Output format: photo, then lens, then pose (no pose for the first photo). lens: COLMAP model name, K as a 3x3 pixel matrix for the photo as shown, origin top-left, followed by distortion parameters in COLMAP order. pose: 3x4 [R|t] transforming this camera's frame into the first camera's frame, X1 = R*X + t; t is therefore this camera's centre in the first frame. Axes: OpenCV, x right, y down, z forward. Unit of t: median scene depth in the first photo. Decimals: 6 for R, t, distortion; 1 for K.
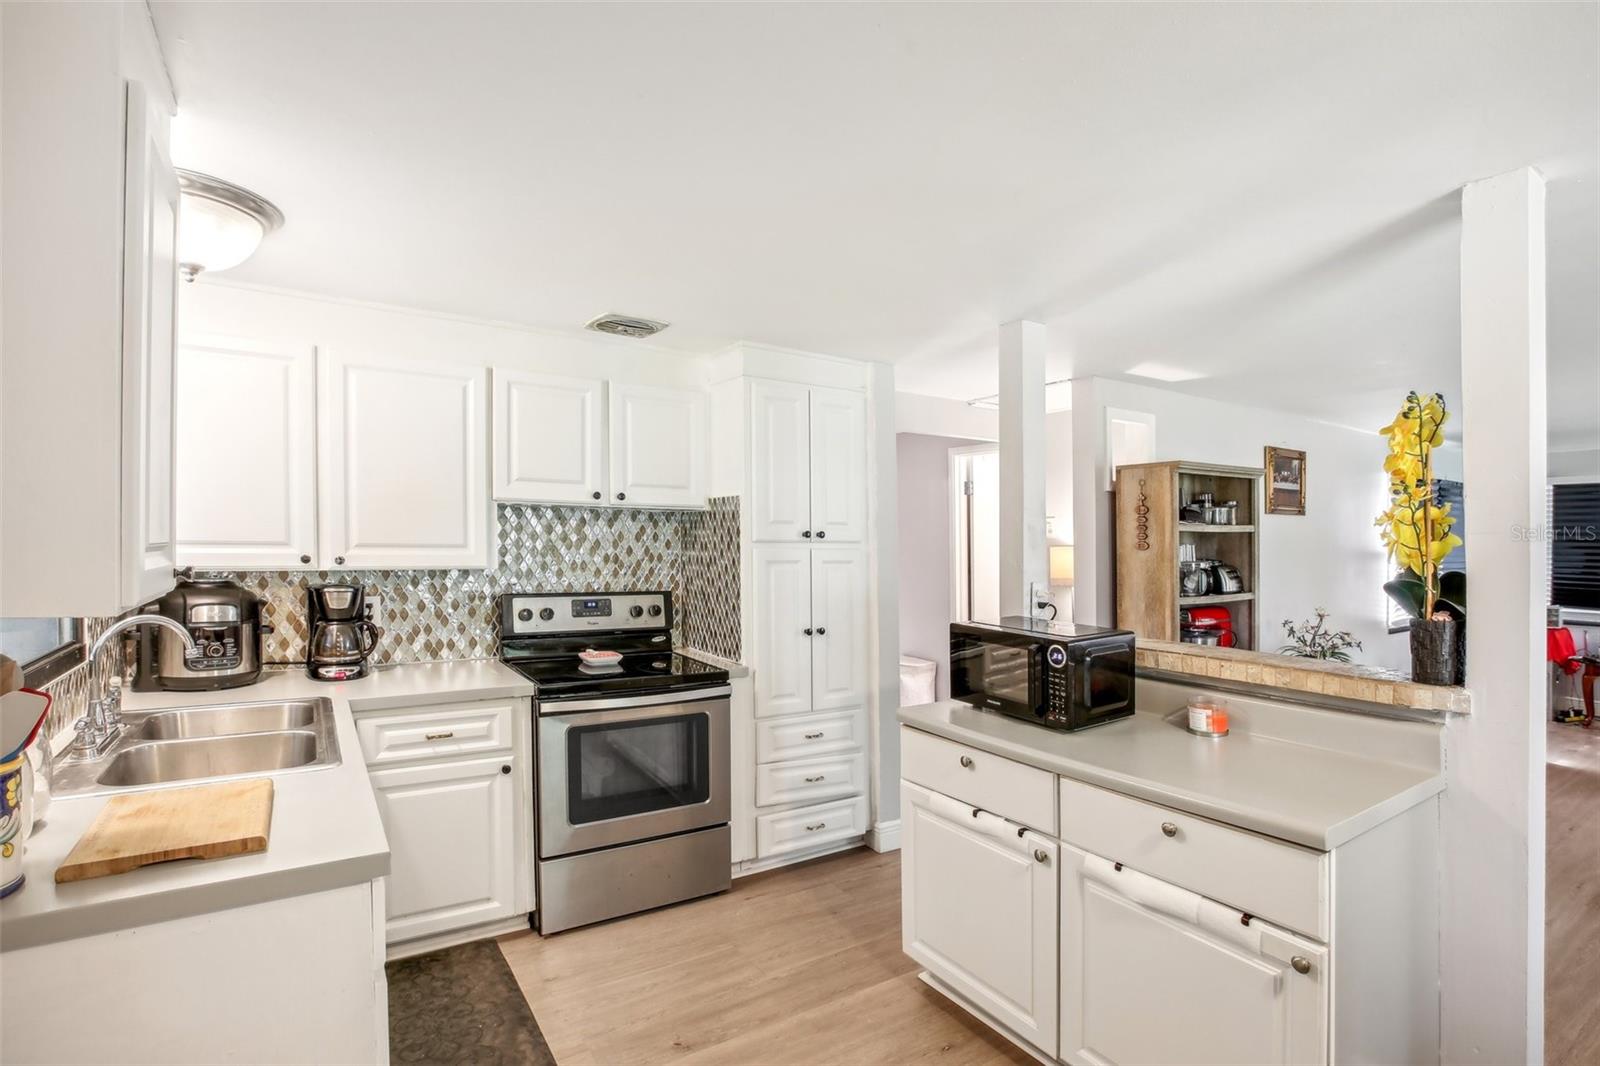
lens RADIAL K [[761.8, 0, 751.0], [0, 761.8, 525.9], [0, 0, 1]] dist [-0.056950, 0.031038]
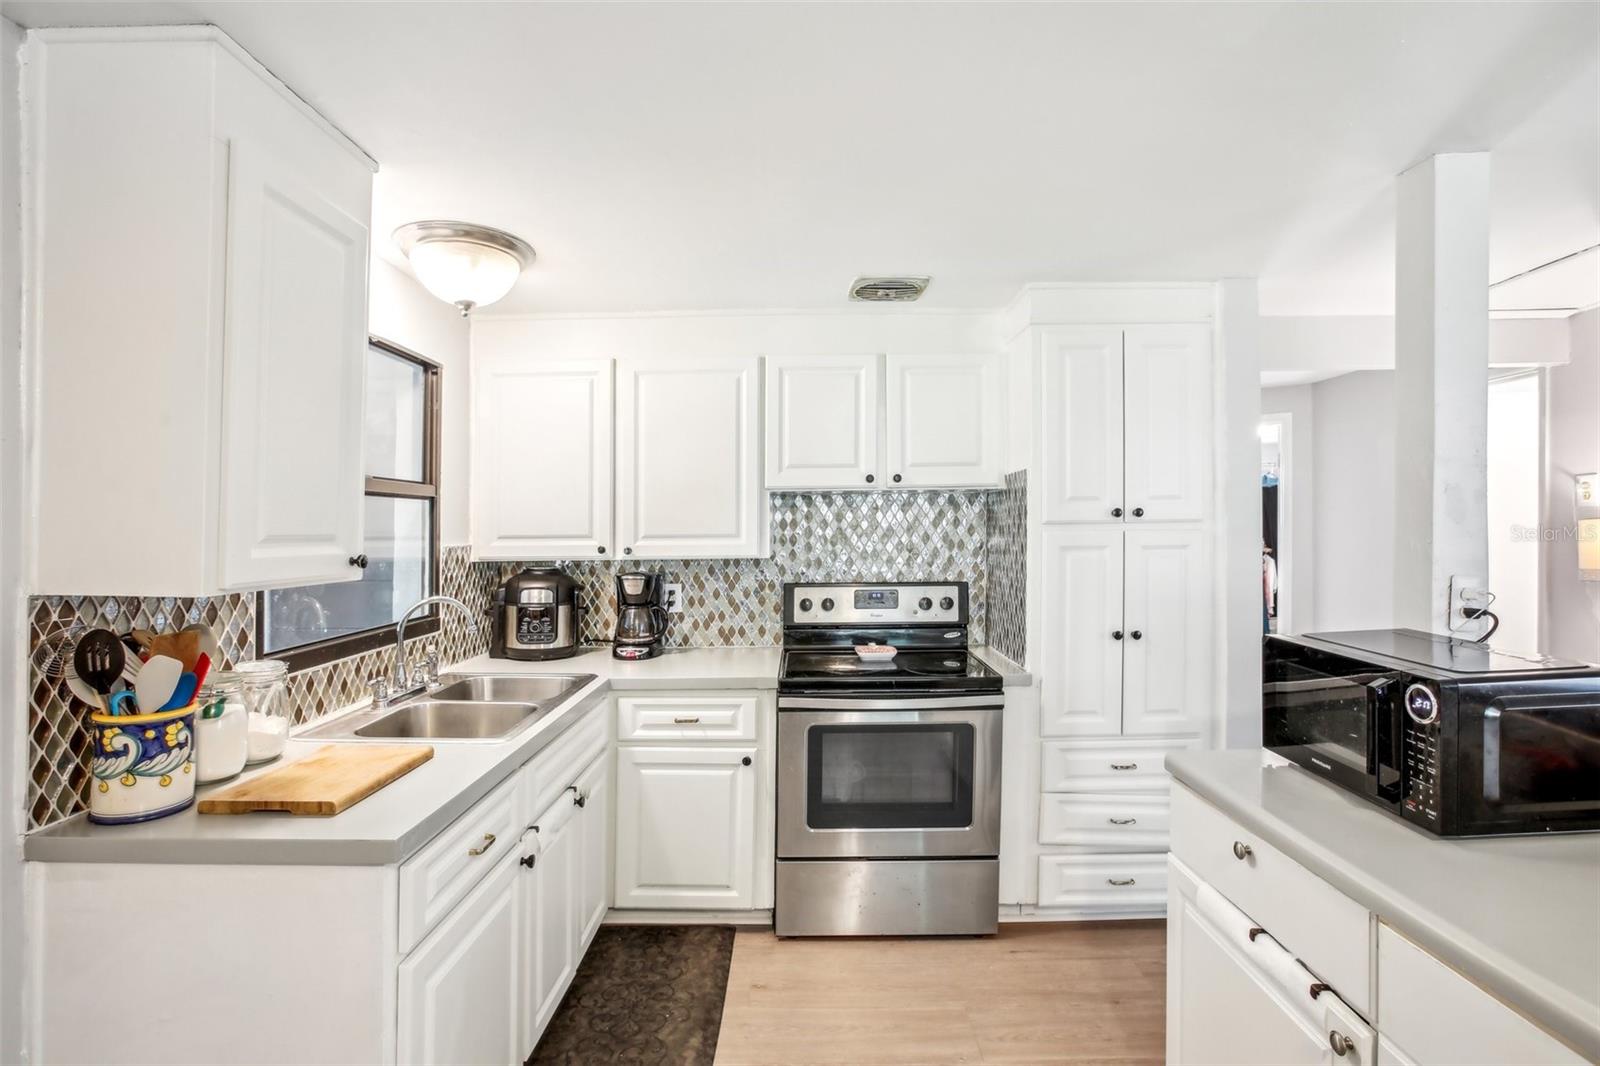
lens RADIAL K [[730.3, 0, 794.5], [0, 730.3, 538.6], [0, 0, 1]] dist [-0.059660, 0.025304]
pose [[0.851802, -0.016662, -0.523599, 0.196616], [0.032390, 0.999257, 0.020894, 0.012456], [0.522861, -0.034757, 0.851709, 0.199443]]
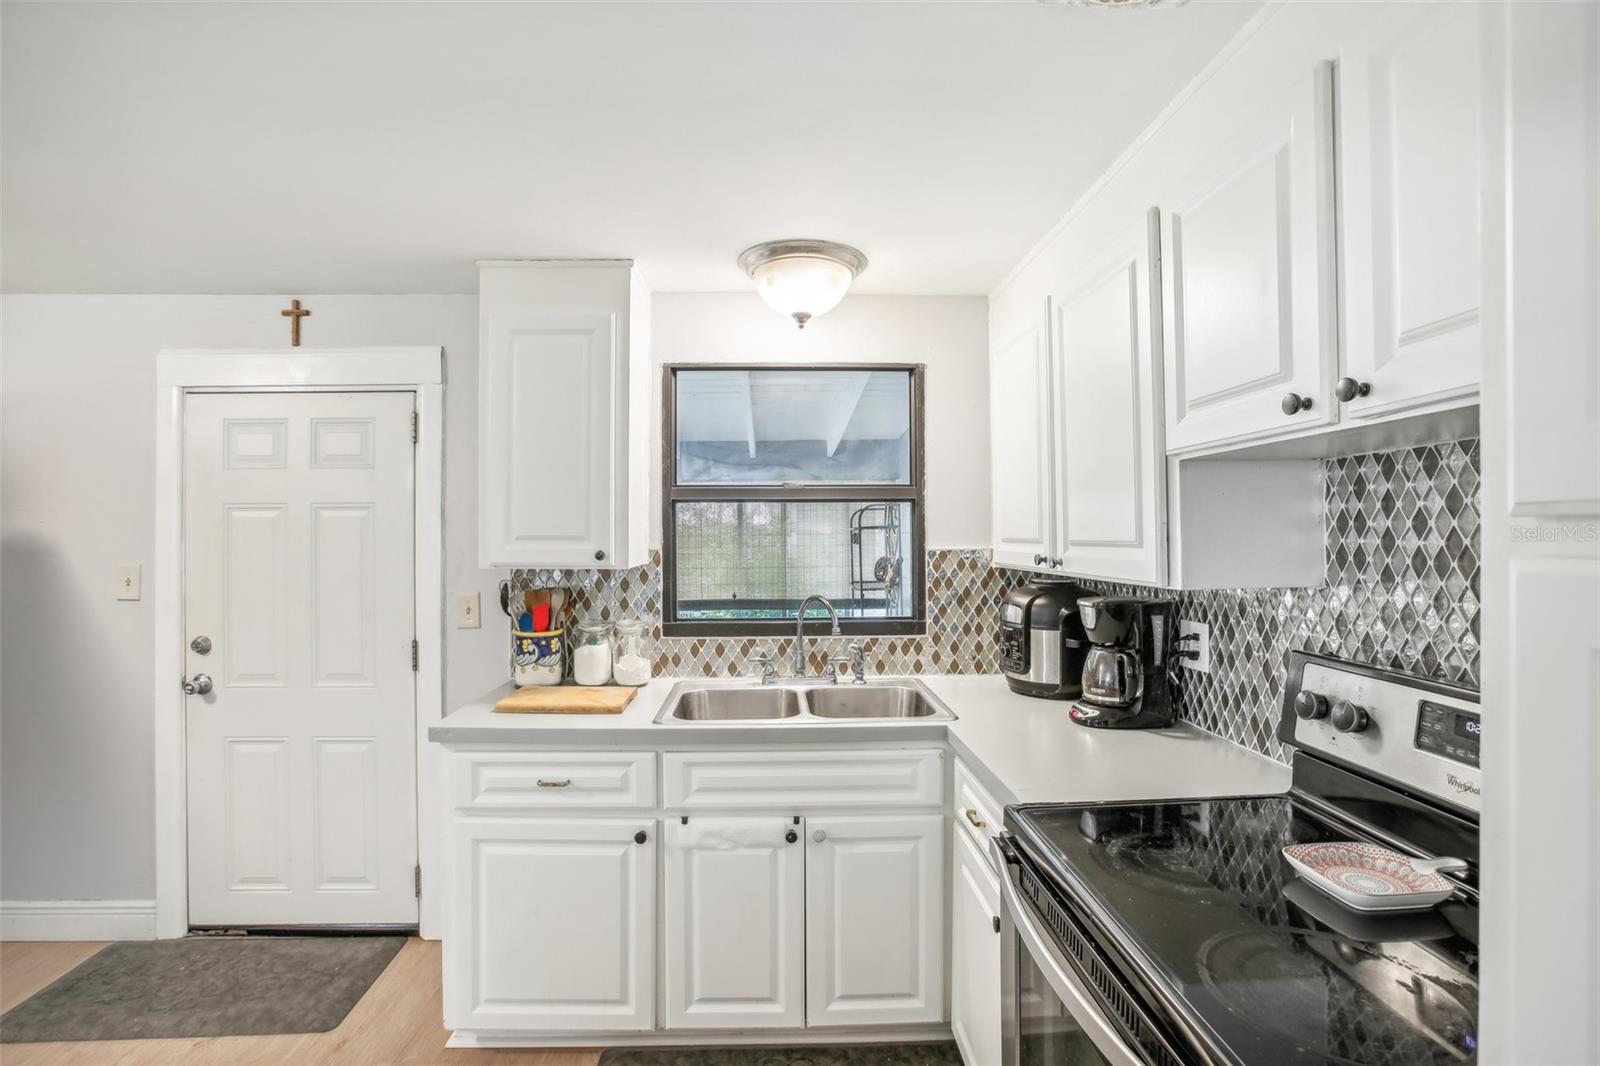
lens RADIAL K [[731.6, 0, 800.0], [0, 731.6, 533.0], [0, 0, 1]] dist [-0.025914, 0.000358]
pose [[-0.478925, -0.010975, -0.877787, 0.213147], [0.018518, 0.999573, -0.022602, 0.024199], [0.877660, -0.027079, -0.478518, 1.005896]]
